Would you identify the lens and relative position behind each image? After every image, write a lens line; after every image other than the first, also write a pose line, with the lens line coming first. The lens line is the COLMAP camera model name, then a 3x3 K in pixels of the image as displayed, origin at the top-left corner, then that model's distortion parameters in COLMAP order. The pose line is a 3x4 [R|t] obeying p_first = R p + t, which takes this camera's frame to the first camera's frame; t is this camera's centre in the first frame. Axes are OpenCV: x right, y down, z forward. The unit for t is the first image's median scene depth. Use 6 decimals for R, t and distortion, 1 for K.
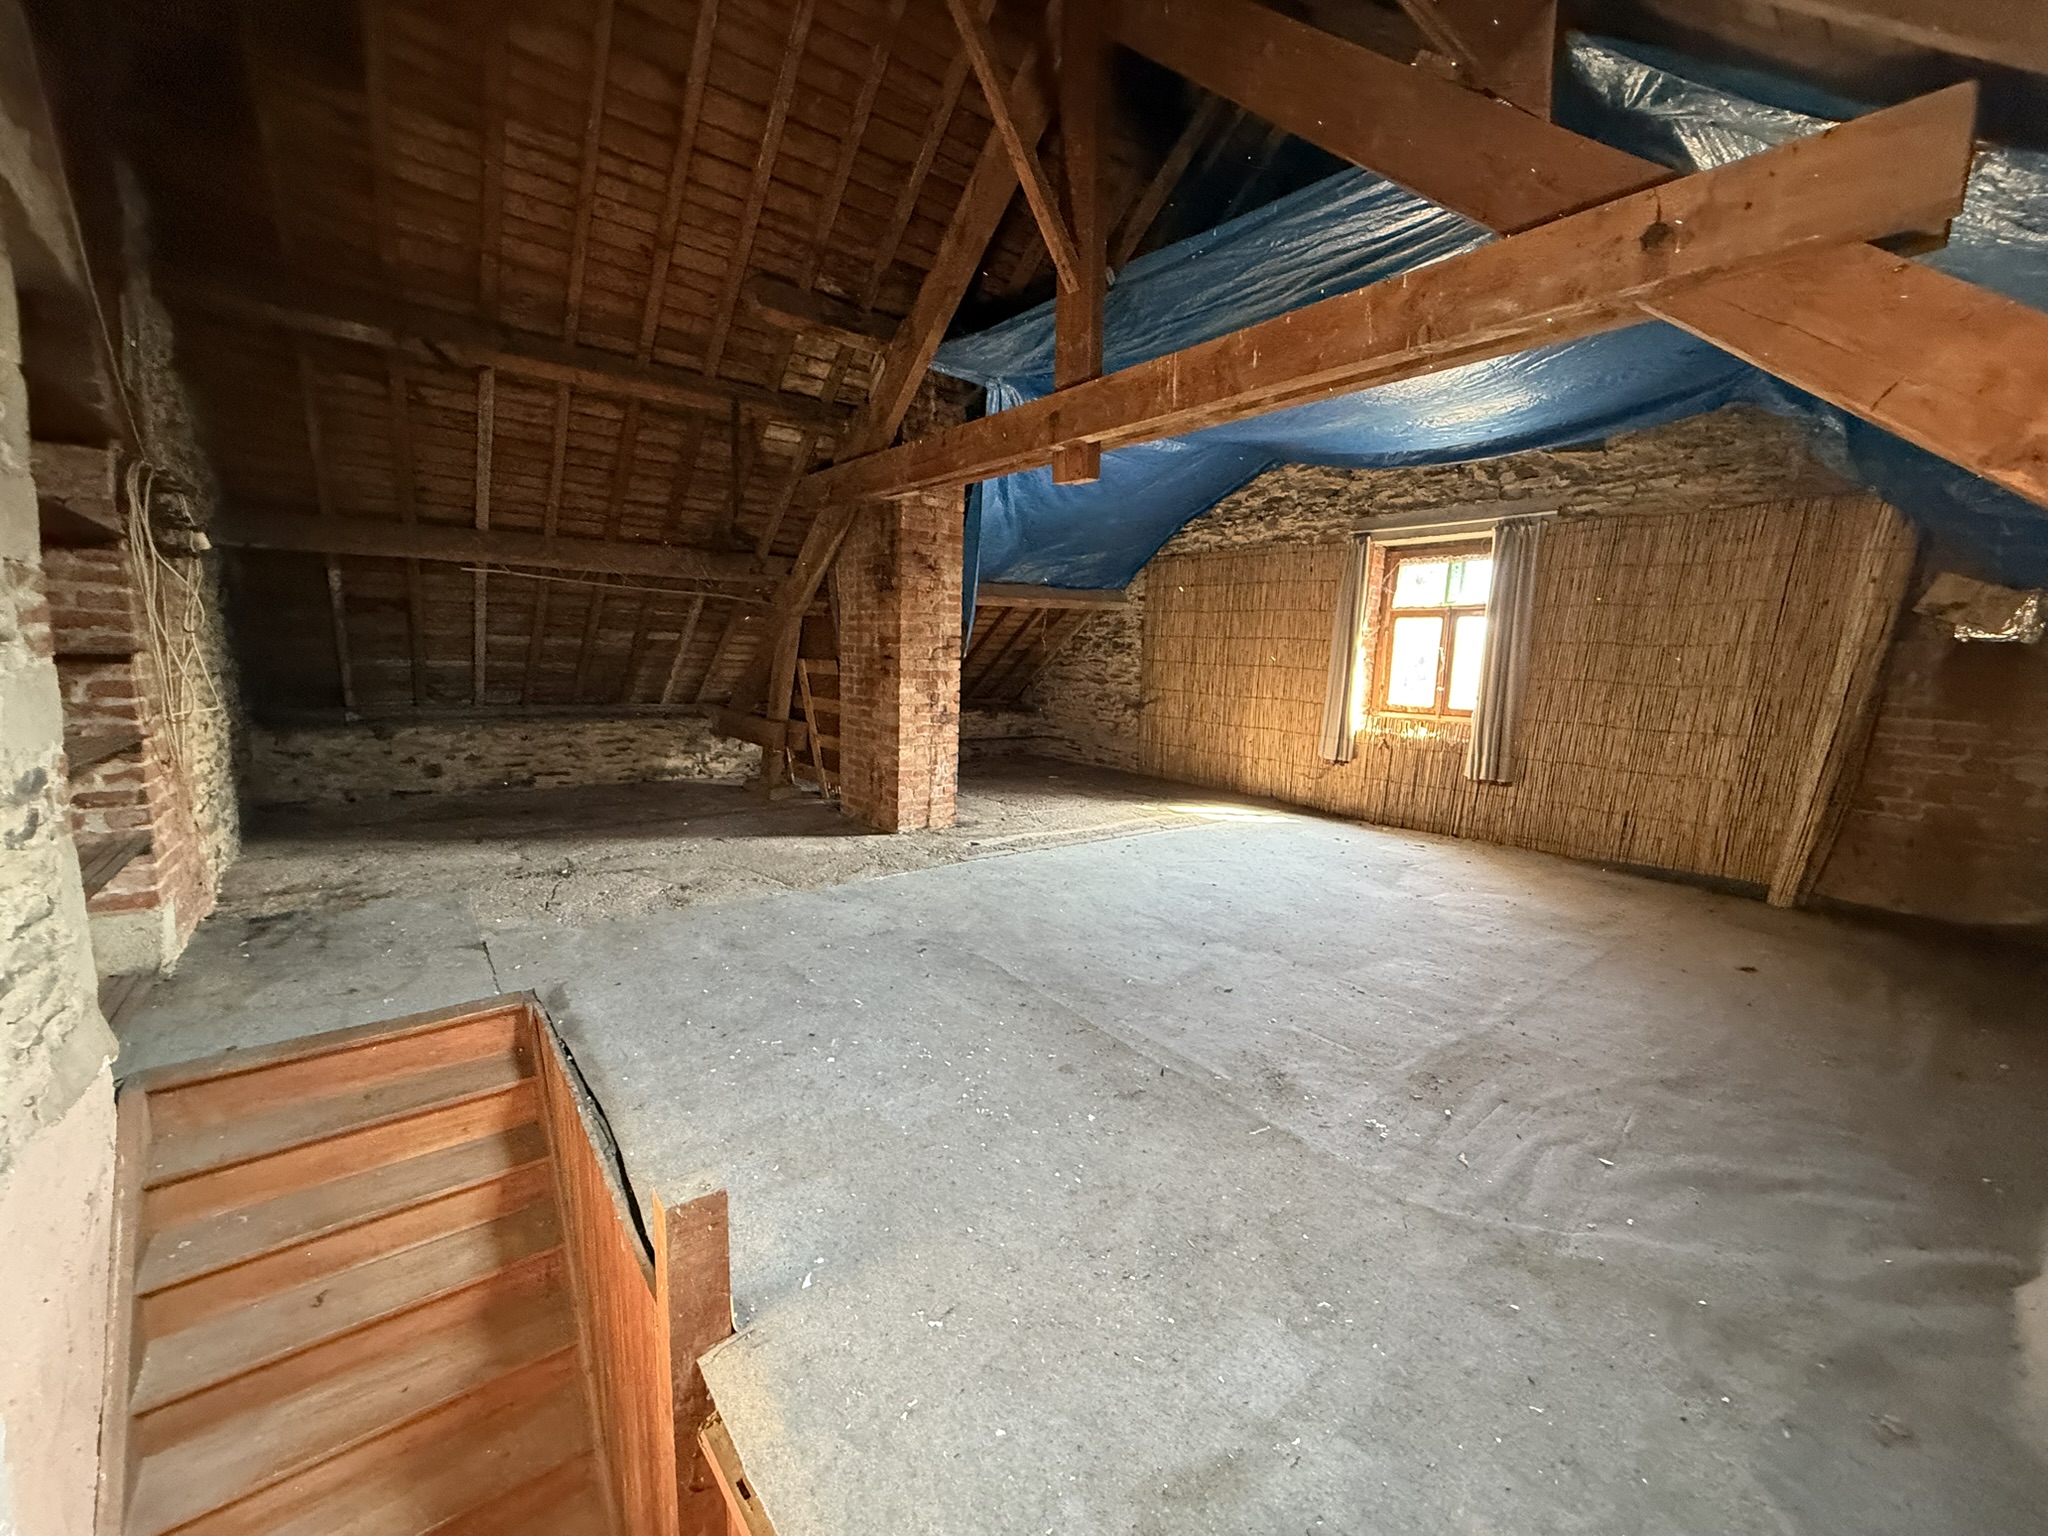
lens RADIAL K [[822.1, 0, 1024.5], [0, 822.1, 770.3], [0, 0, 1]] dist [0.001940, 0.000003]
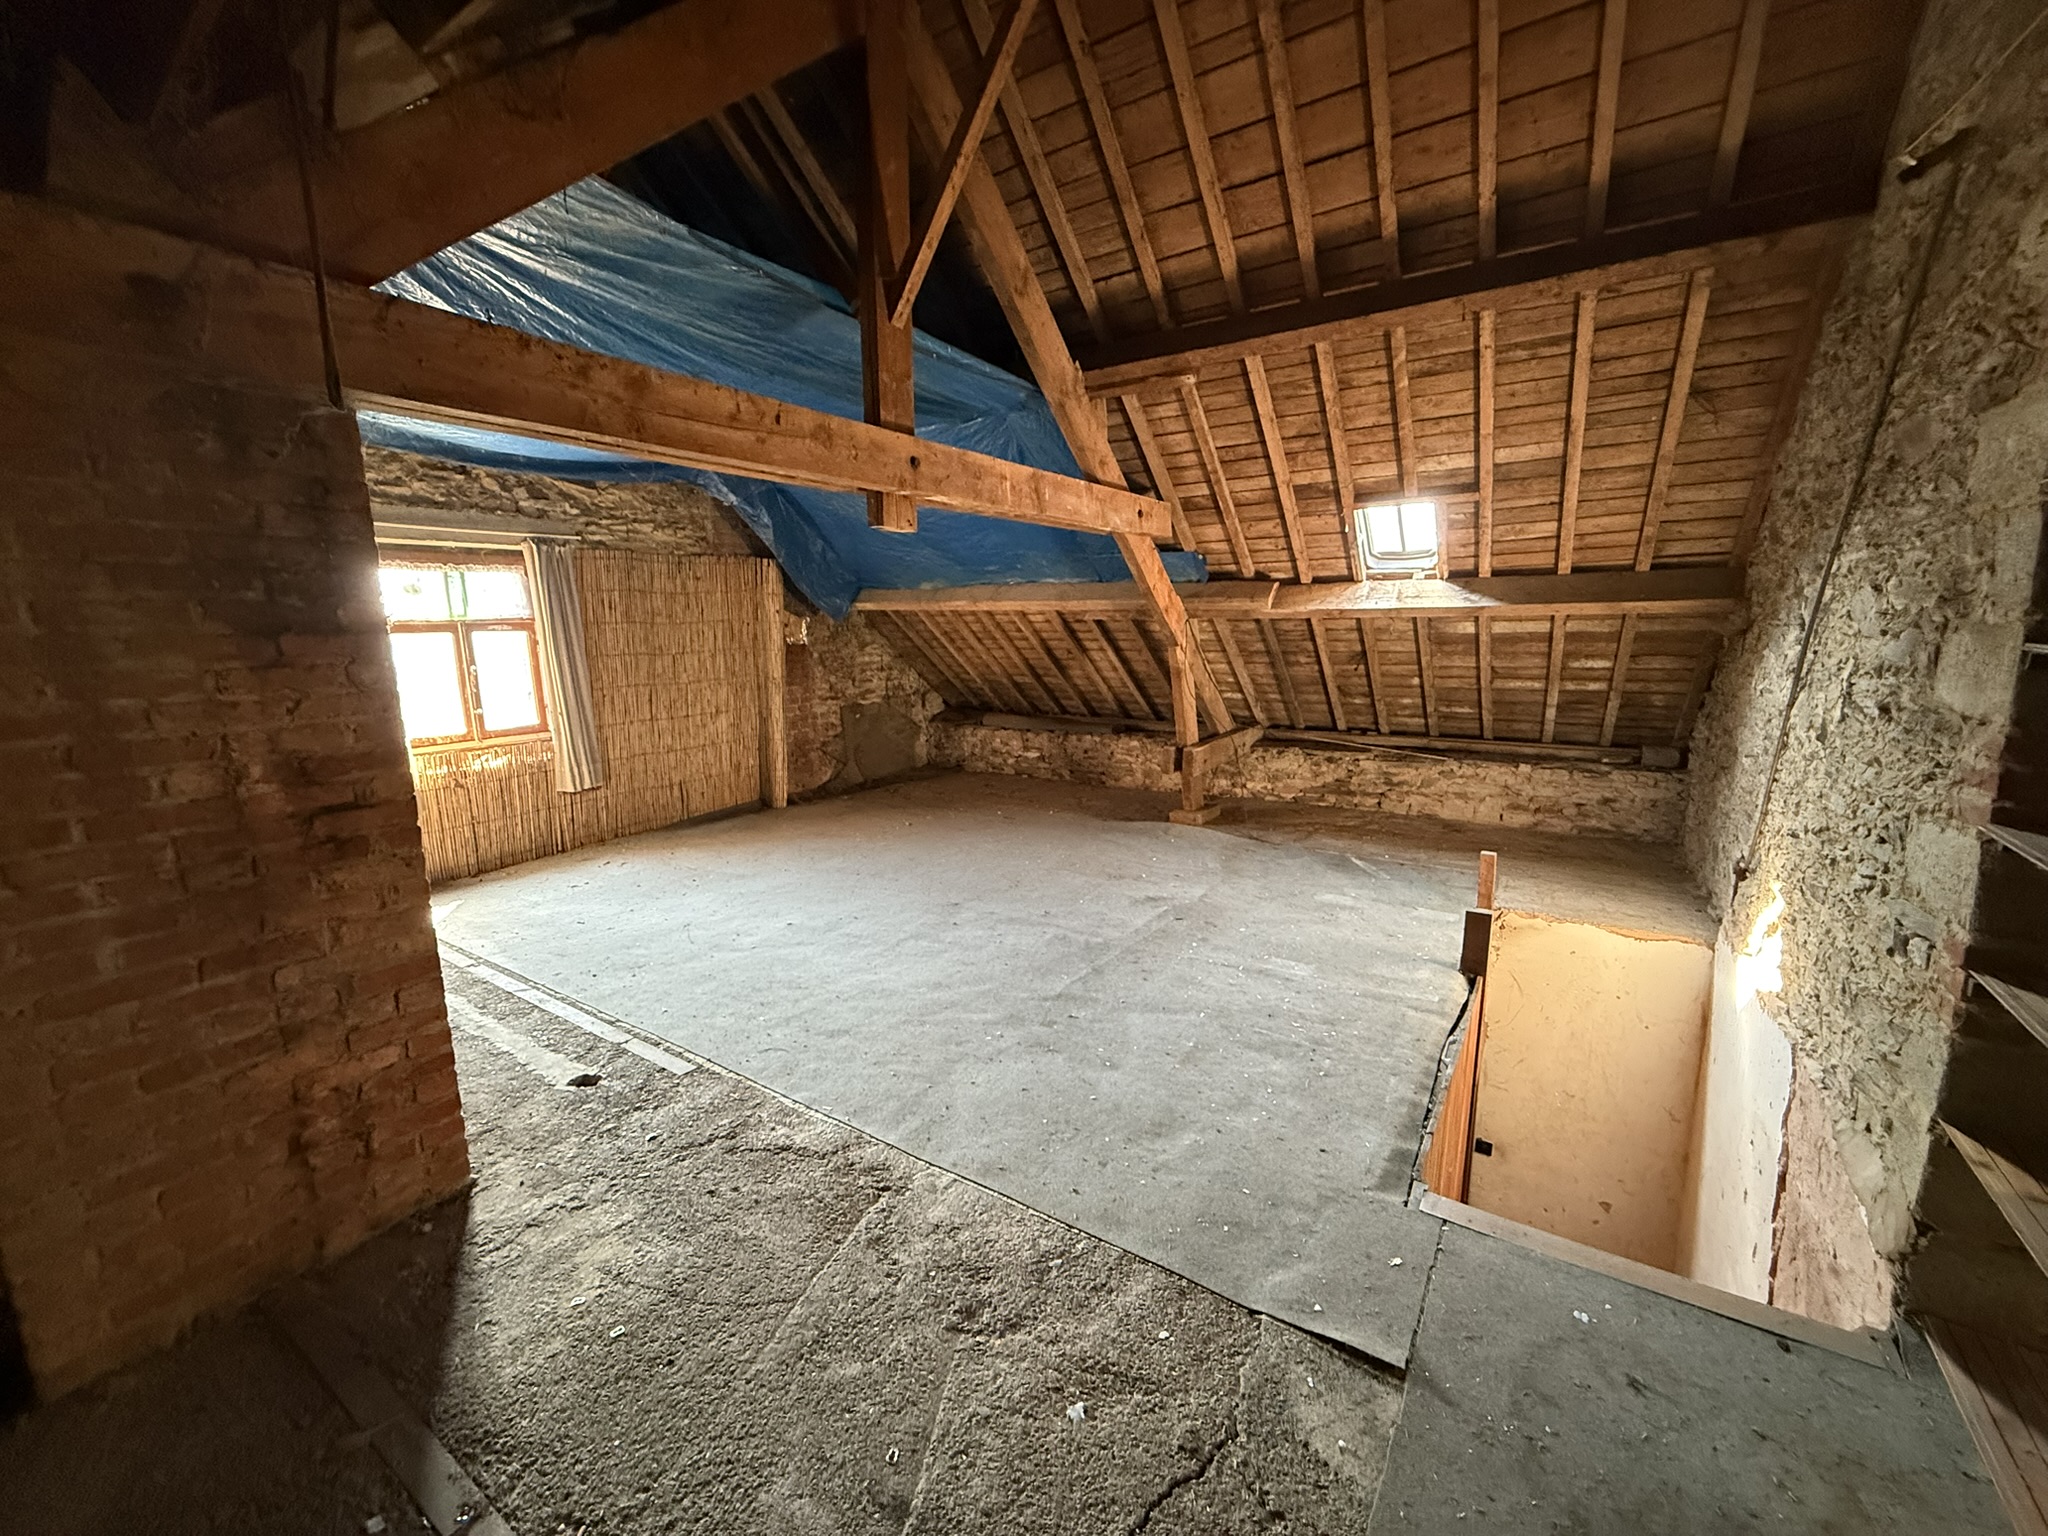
lens RADIAL K [[822.1, 0, 1021.5], [0, 822.1, 763.5], [0, 0, 1]] dist [0.001940, 0.000003]
pose [[-0.305095, -0.189040, 0.933371, -0.628563], [0.142299, 0.960047, 0.240957, -0.208110], [-0.941631, 0.206332, -0.266006, 0.809760]]
